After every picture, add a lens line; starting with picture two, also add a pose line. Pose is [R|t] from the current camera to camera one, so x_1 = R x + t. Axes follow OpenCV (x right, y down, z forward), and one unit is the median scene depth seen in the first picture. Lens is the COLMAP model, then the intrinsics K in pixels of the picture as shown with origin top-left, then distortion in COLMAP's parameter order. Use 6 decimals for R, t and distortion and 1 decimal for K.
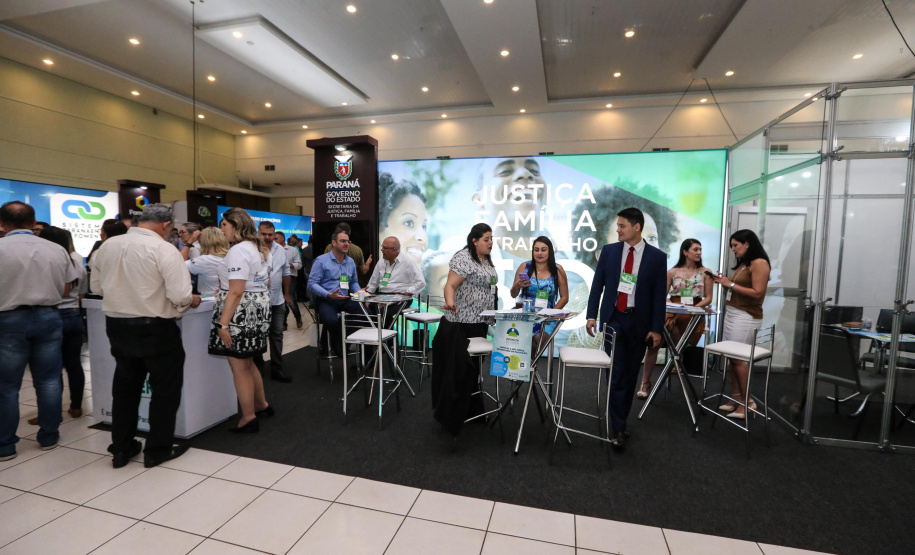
lens RADIAL K [[414.1, 0, 457.4], [0, 414.1, 274.5], [0, 0, 1]] dist [-0.047930, 0.015025]
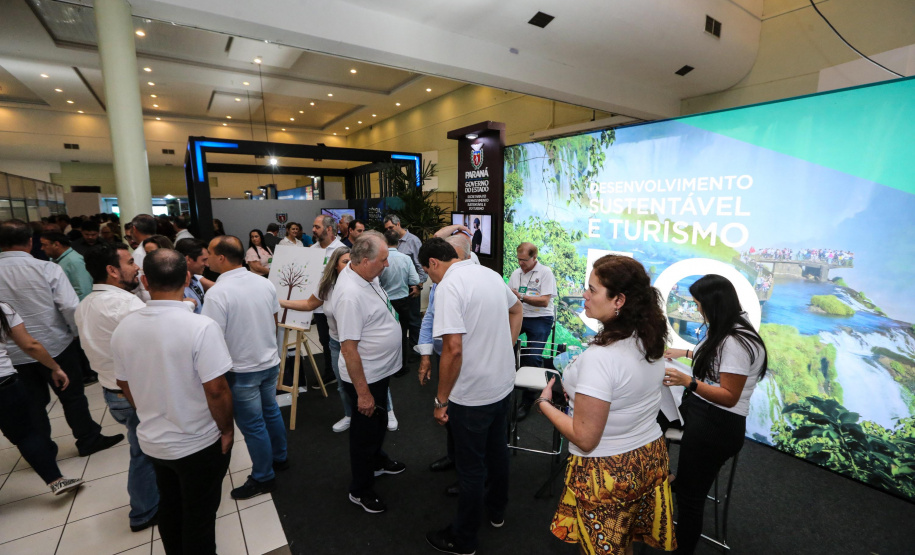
lens RADIAL K [[414.1, 0, 454.1], [0, 414.1, 279.3], [0, 0, 1]] dist [-0.047930, 0.015025]
pose [[0.749244, 0.103467, -0.654162, 0.352863], [-0.042440, 0.993192, 0.108481, -0.075193], [0.660932, -0.053516, 0.748535, 0.218369]]
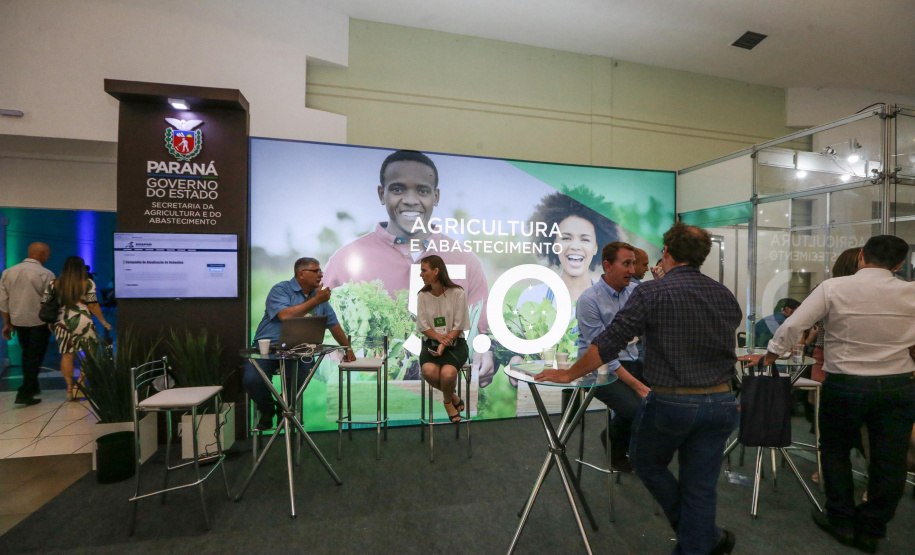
lens RADIAL K [[414.1, 0, 457.0], [0, 414.1, 277.8], [0, 0, 1]] dist [-0.047930, 0.015025]
pose [[0.891724, -0.005613, 0.452545, -0.194060], [0.026071, 0.998900, -0.038982, -0.031804], [-0.451828, 0.046559, 0.890889, 0.324092]]
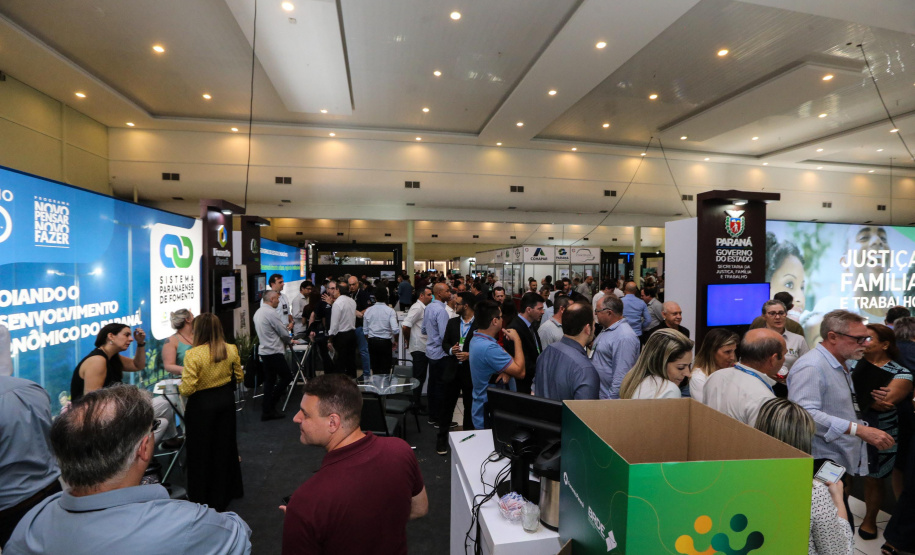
lens RADIAL K [[414.1, 0, 459.2], [0, 414.1, 279.9], [0, 0, 1]] dist [-0.047930, 0.015025]
pose [[0.901550, -0.021413, 0.432146, -1.216352], [0.036528, 0.998976, -0.026706, -0.135940], [-0.431131, 0.039862, 0.901408, 0.466021]]
